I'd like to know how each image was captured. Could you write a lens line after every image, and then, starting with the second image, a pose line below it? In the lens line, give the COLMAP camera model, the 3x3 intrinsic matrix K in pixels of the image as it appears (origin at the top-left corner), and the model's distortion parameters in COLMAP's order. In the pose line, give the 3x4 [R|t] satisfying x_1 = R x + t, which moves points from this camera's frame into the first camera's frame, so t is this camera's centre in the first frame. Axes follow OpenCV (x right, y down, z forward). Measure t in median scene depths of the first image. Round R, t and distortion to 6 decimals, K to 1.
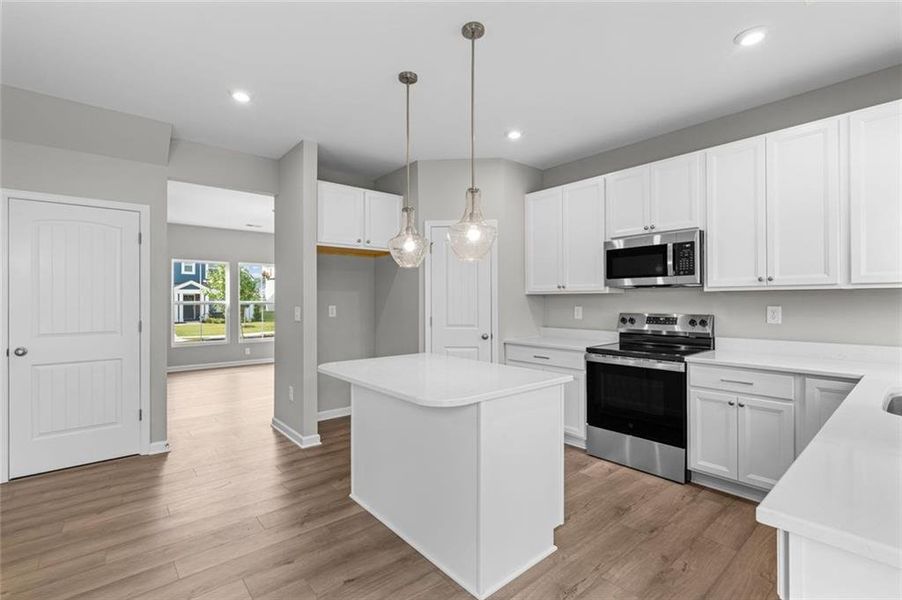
lens RADIAL K [[414.8, 0, 450.9], [0, 414.8, 299.4], [0, 0, 1]] dist [-0.010332, 0.000296]
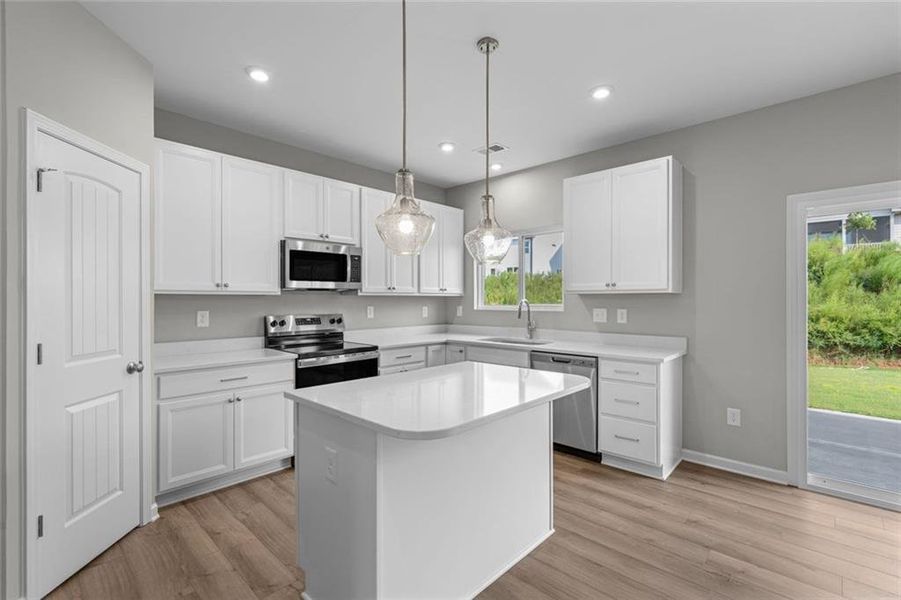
lens RADIAL K [[414.4, 0, 449.2], [0, 414.4, 297.3], [0, 0, 1]] dist [-0.010332, 0.000296]
pose [[-0.128292, 0.016378, 0.991601, -0.634091], [0.006132, 0.999858, -0.015721, 0.007650], [-0.991717, 0.004064, -0.128375, 0.798940]]
